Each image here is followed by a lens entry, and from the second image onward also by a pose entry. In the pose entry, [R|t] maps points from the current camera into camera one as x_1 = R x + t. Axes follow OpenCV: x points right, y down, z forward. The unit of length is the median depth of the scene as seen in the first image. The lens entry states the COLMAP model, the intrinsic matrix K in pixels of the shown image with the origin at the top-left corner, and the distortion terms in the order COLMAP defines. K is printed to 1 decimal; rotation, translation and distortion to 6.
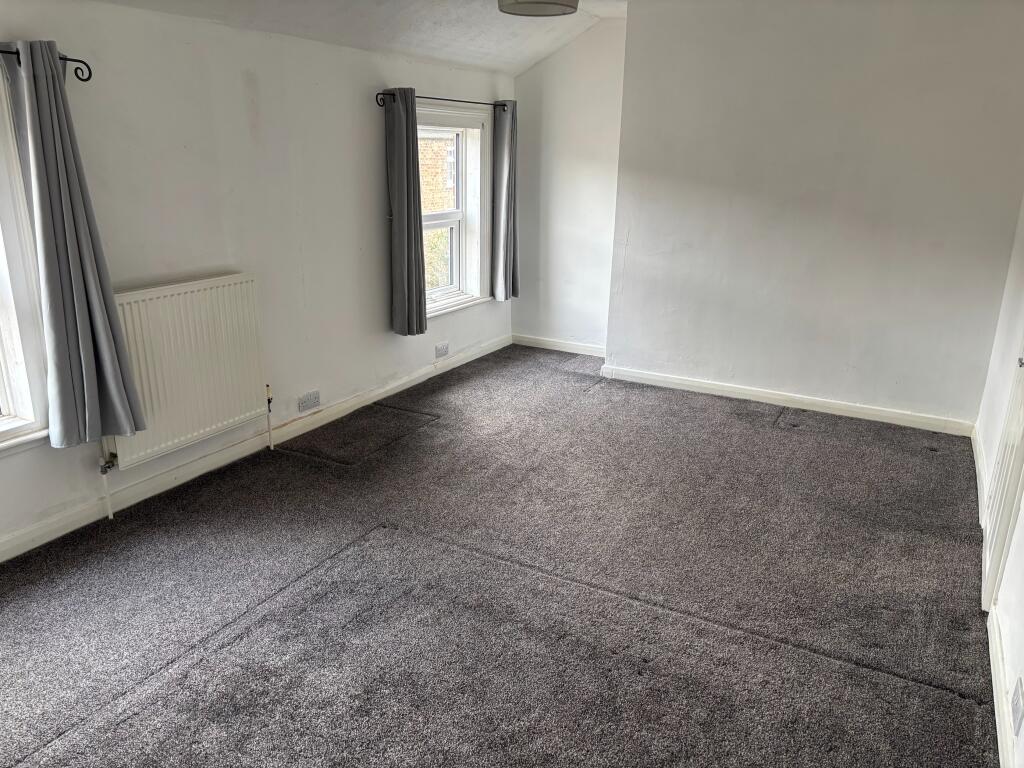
lens RADIAL K [[775.7, 0, 511.9], [0, 775.7, 384.9], [0, 0, 1]] dist [0.040977, -0.057970]
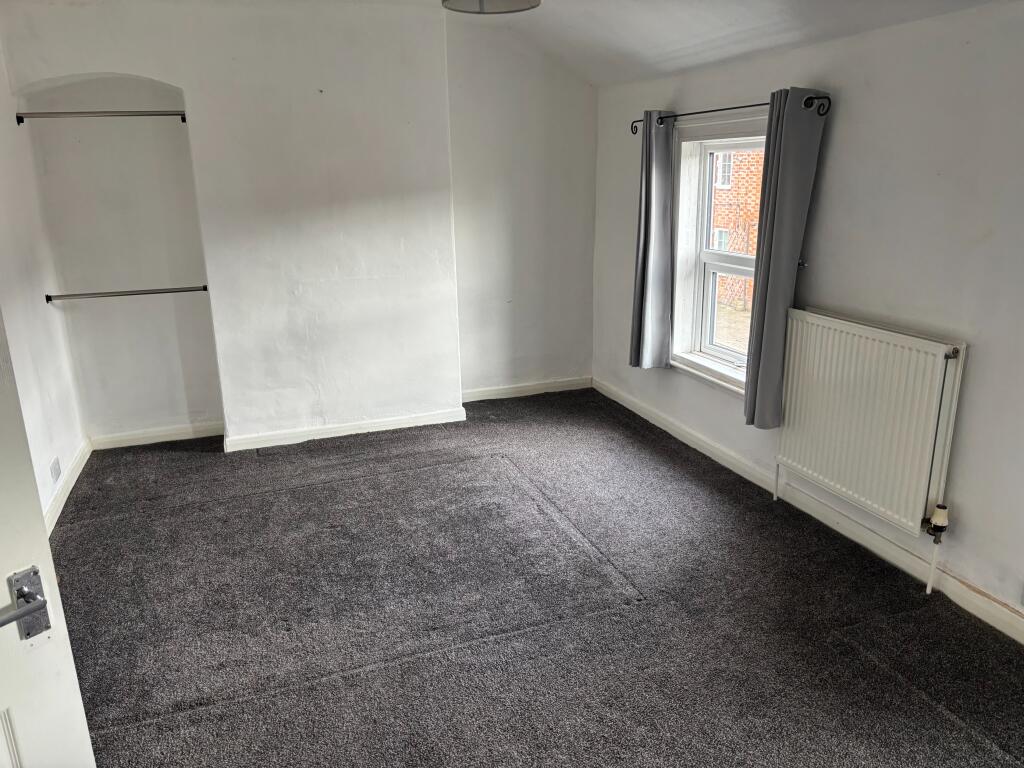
lens RADIAL K [[775.7, 0, 512.4], [0, 775.7, 385.3], [0, 0, 1]] dist [0.040977, -0.057970]
pose [[-0.673997, 0.189416, -0.714038, 0.525965], [-0.214060, 0.875024, 0.434178, -0.388242], [0.707041, 0.445482, -0.549217, 1.287191]]
